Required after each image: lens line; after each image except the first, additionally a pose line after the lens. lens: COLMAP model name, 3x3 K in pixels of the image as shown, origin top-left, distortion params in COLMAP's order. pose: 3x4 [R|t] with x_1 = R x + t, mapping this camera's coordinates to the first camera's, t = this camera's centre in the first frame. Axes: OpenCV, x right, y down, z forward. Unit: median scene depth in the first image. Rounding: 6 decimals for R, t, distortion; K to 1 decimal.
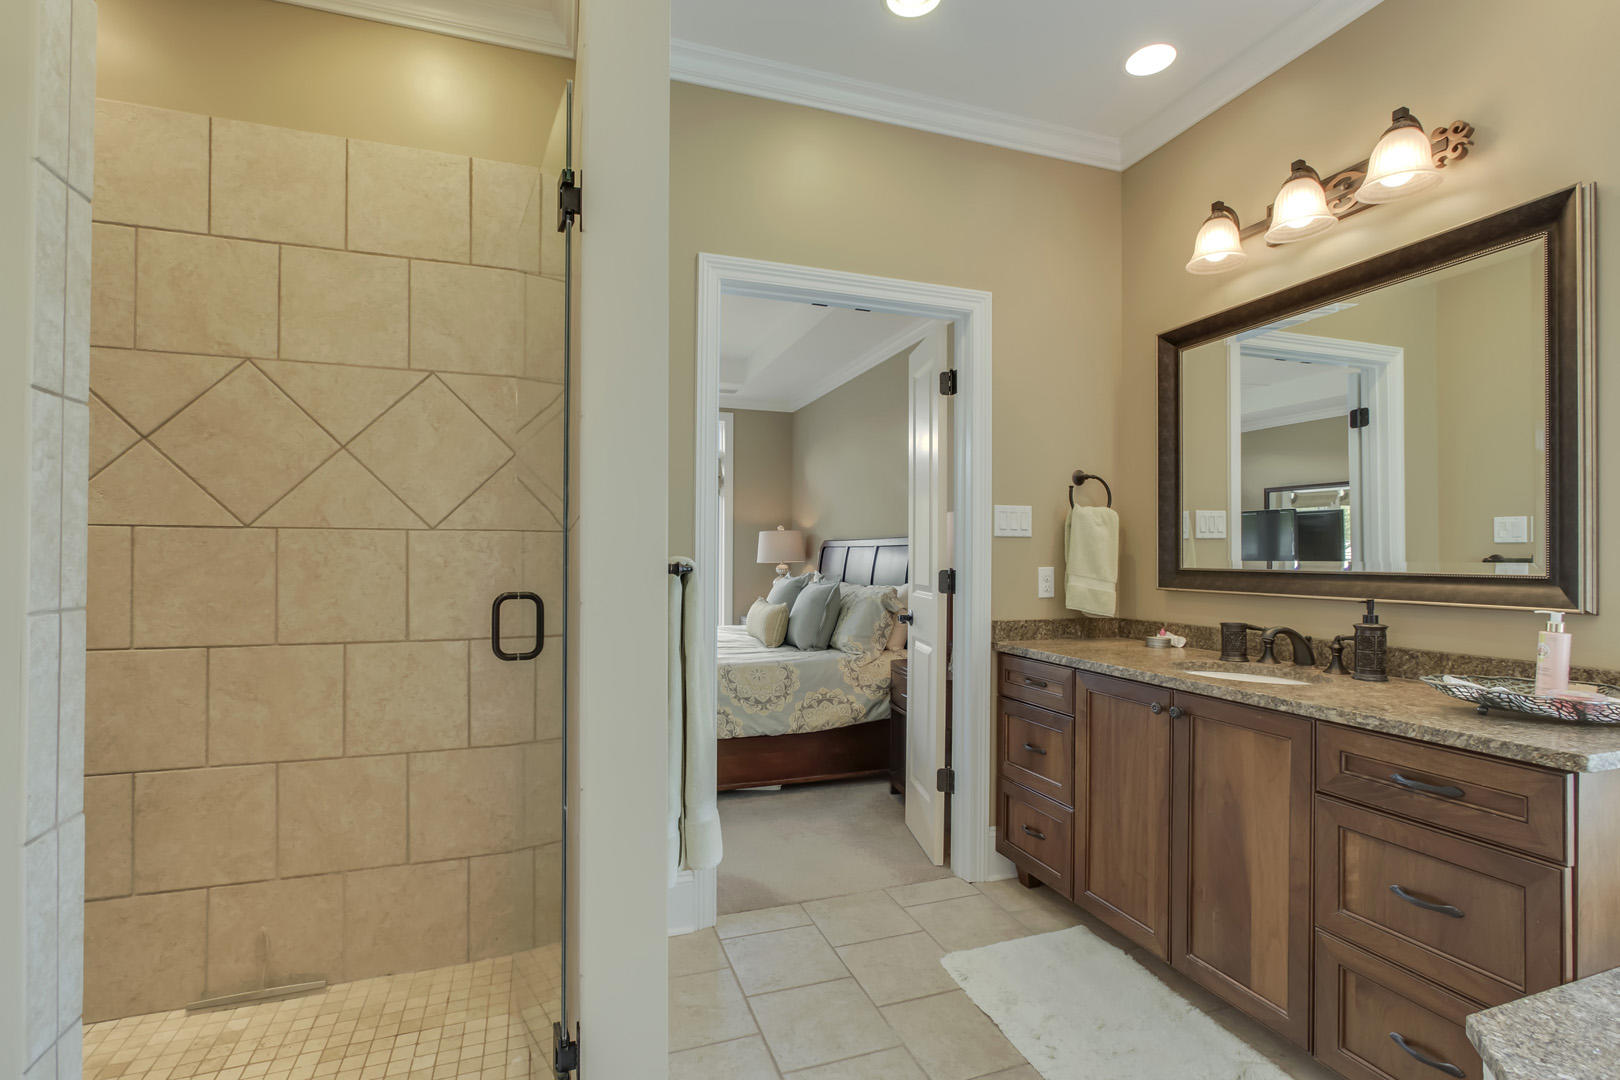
lens RADIAL K [[745.0, 0, 809.3], [0, 745.0, 548.3], [0, 0, 1]] dist [-0.014100, 0.001355]
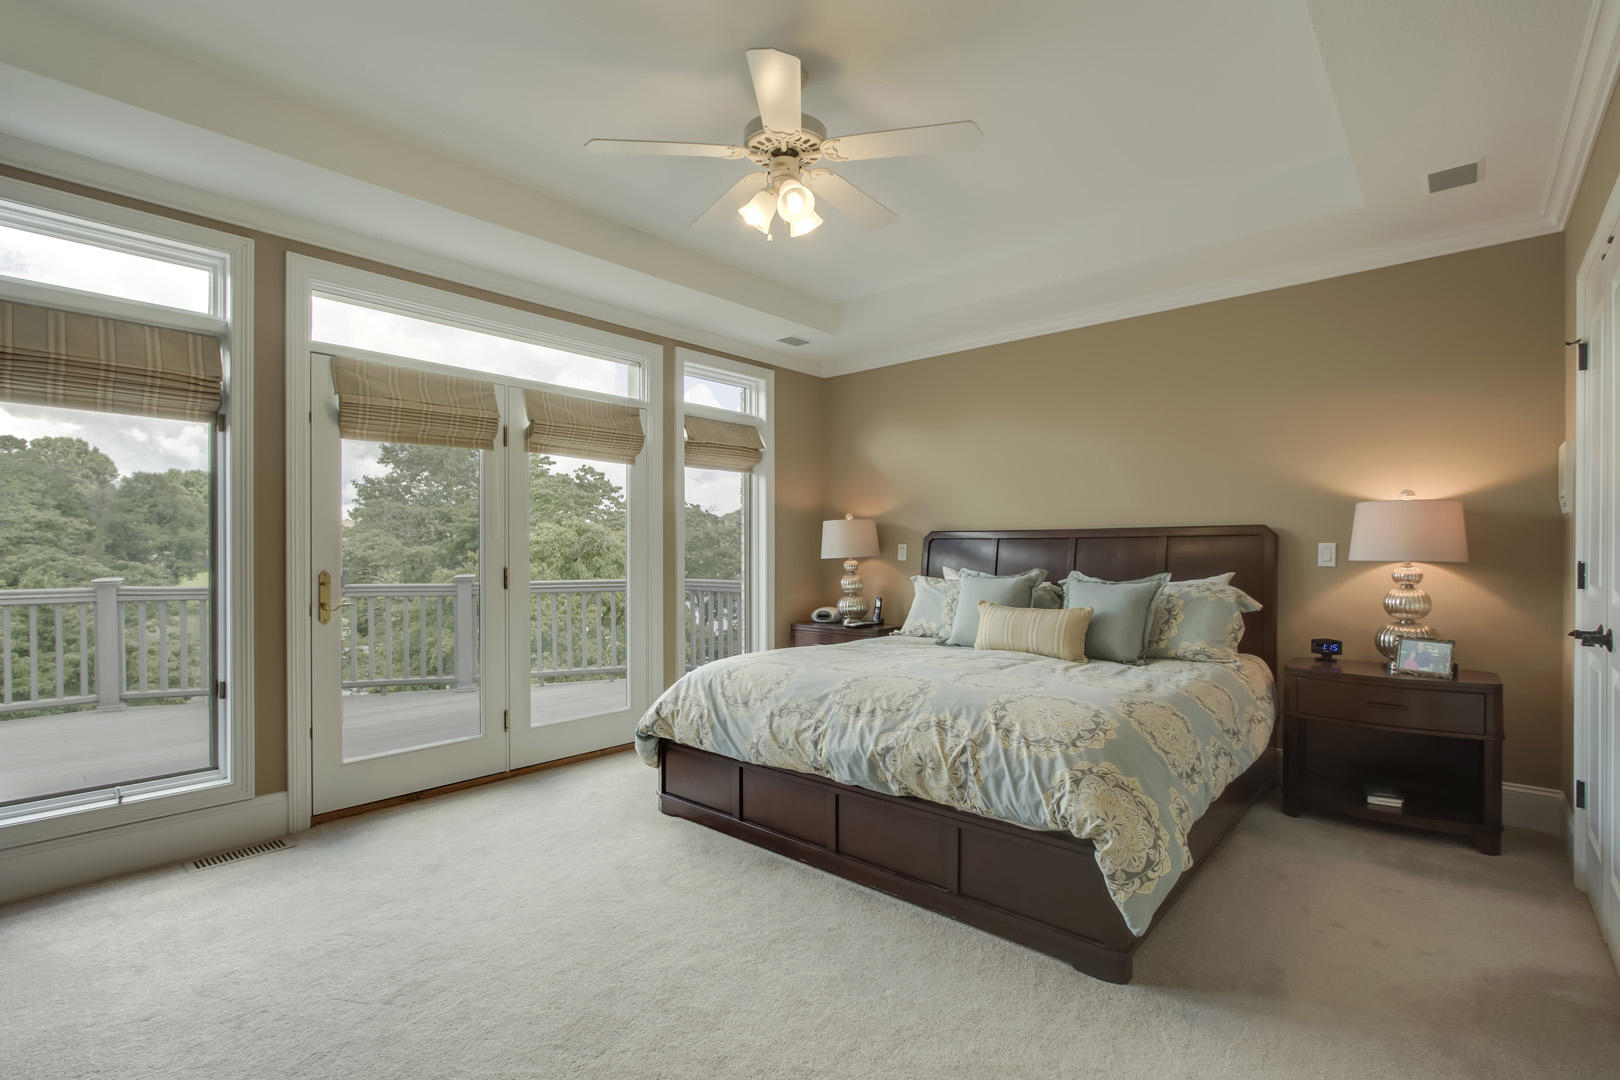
lens RADIAL K [[745.0, 0, 811.2], [0, 745.0, 553.2], [0, 0, 1]] dist [-0.014100, 0.001355]
pose [[0.873860, 0.006672, 0.486132, -0.480240], [-0.011281, 0.999915, 0.006553, 0.009196], [-0.486047, -0.011211, 0.873861, 0.292746]]
